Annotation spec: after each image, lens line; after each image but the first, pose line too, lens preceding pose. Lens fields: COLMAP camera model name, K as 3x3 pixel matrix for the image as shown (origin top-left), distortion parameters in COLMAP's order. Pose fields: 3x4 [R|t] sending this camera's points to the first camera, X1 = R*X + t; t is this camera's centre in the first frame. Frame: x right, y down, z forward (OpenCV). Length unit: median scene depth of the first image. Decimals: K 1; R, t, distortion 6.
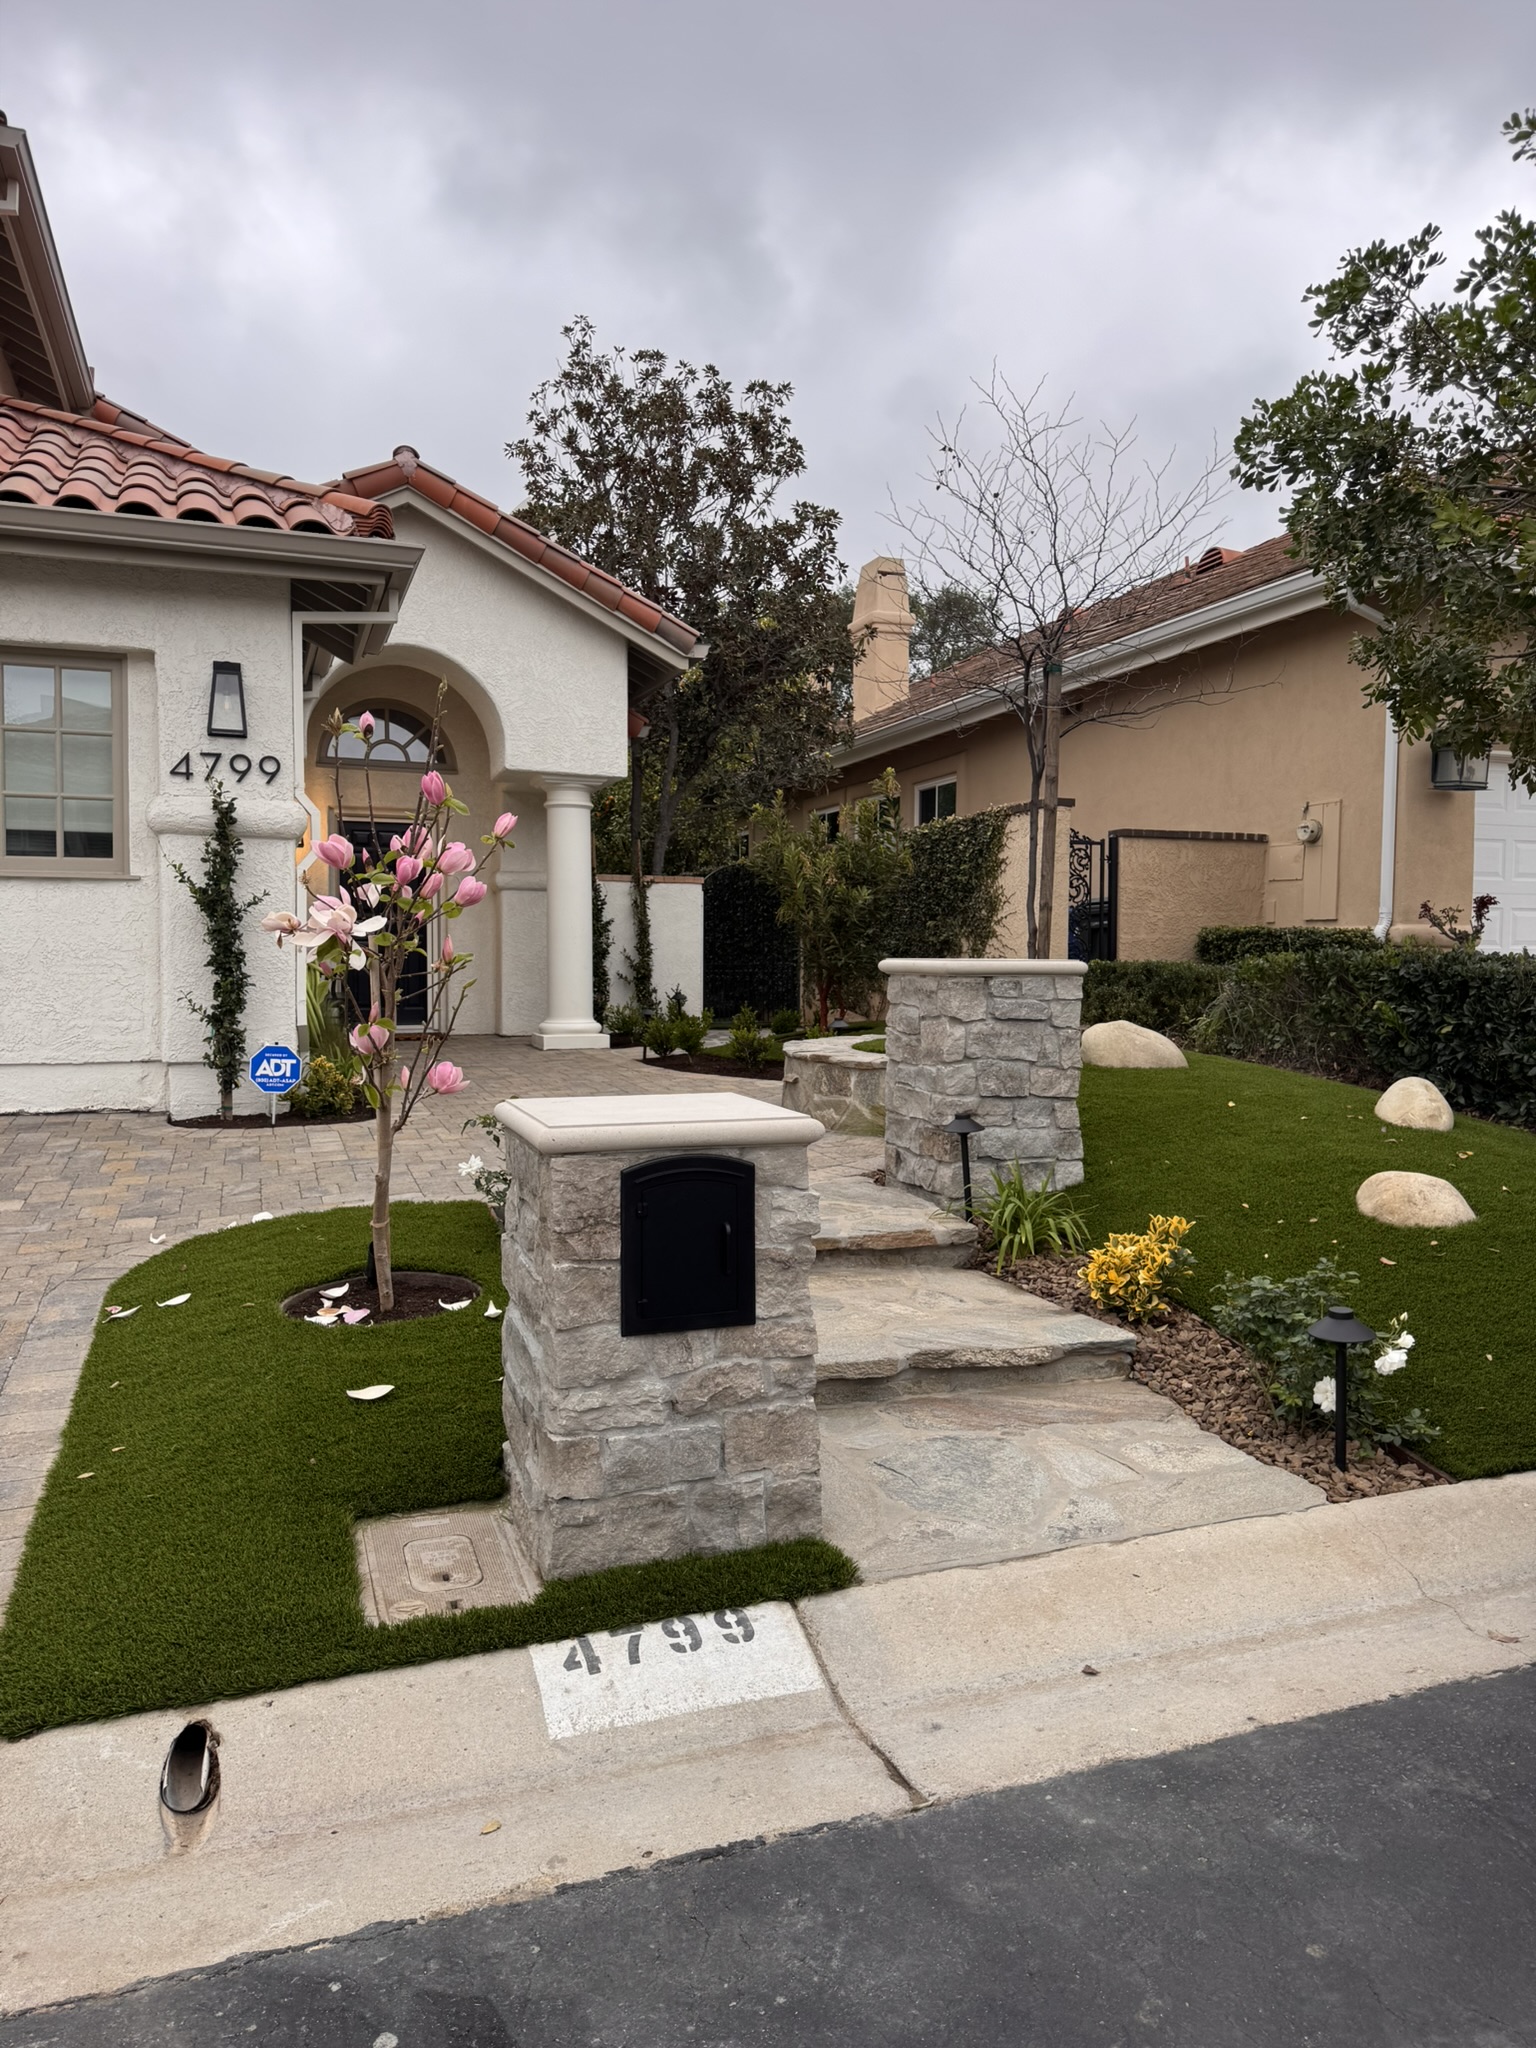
lens RADIAL K [[1427.3, 0, 768.0], [0, 1427.3, 1024.0], [0, 0, 1]] dist [0.135201, -0.235951]
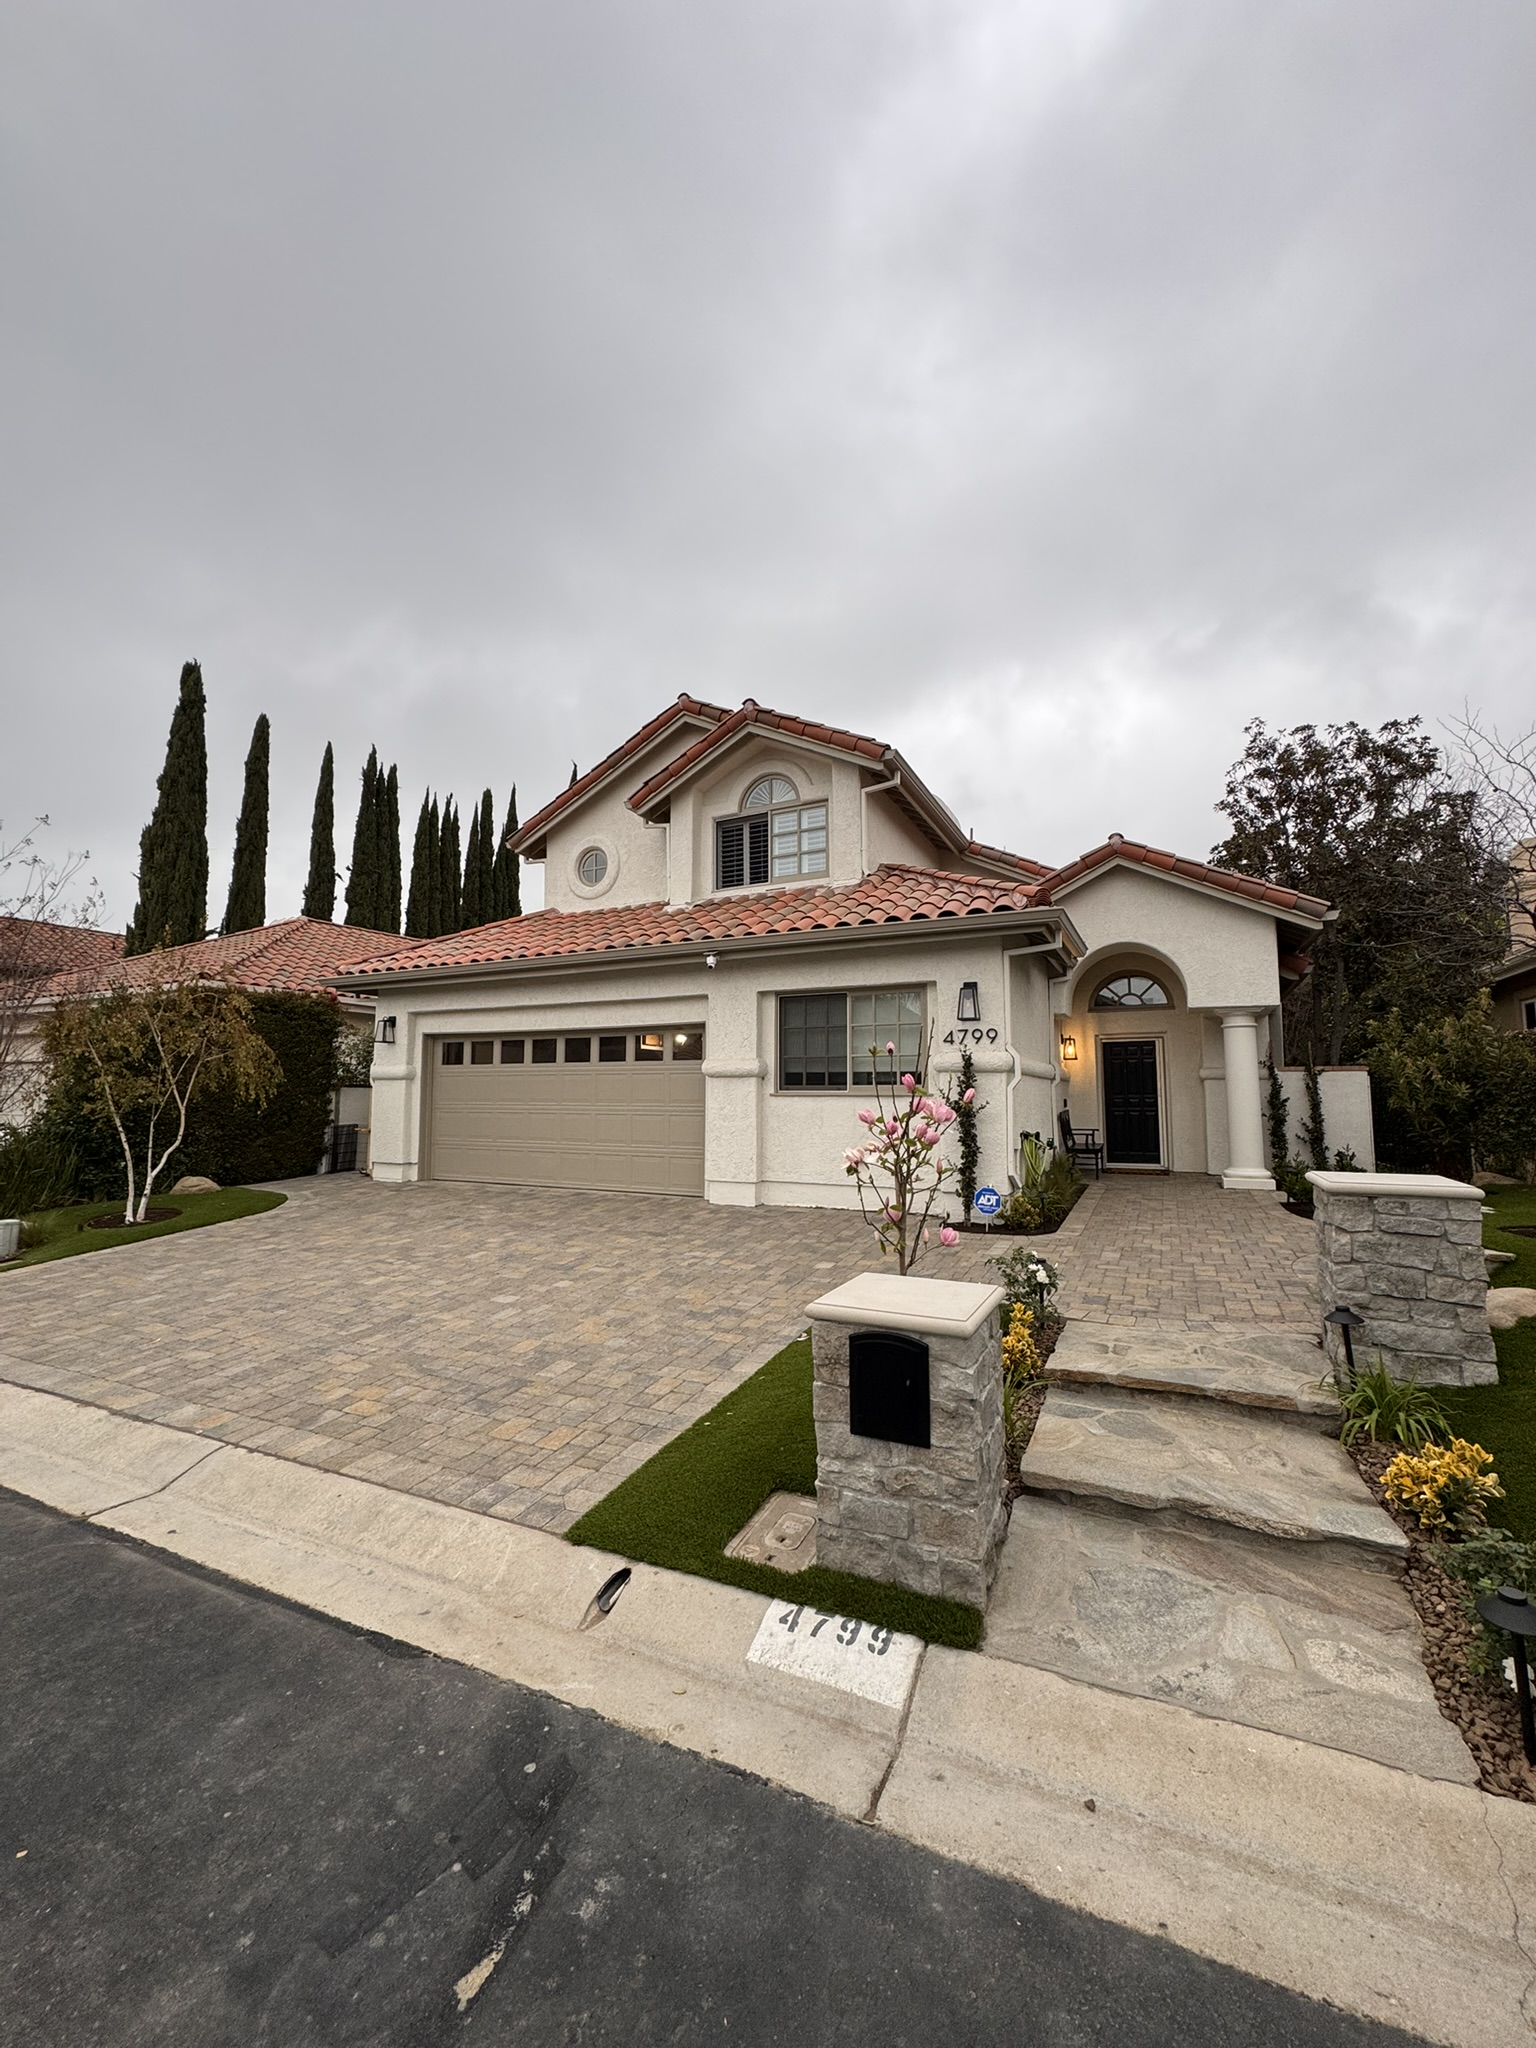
lens RADIAL K [[811.4, 0, 768.0], [0, 811.4, 1024.0], [0, 0, 1]] dist [0.000996, 0.000444]
pose [[0.698926, -0.068397, -0.711916, 0.407117], [-0.028637, 0.991942, -0.123415, -0.108739], [0.714620, 0.106645, 0.691335, 0.142961]]
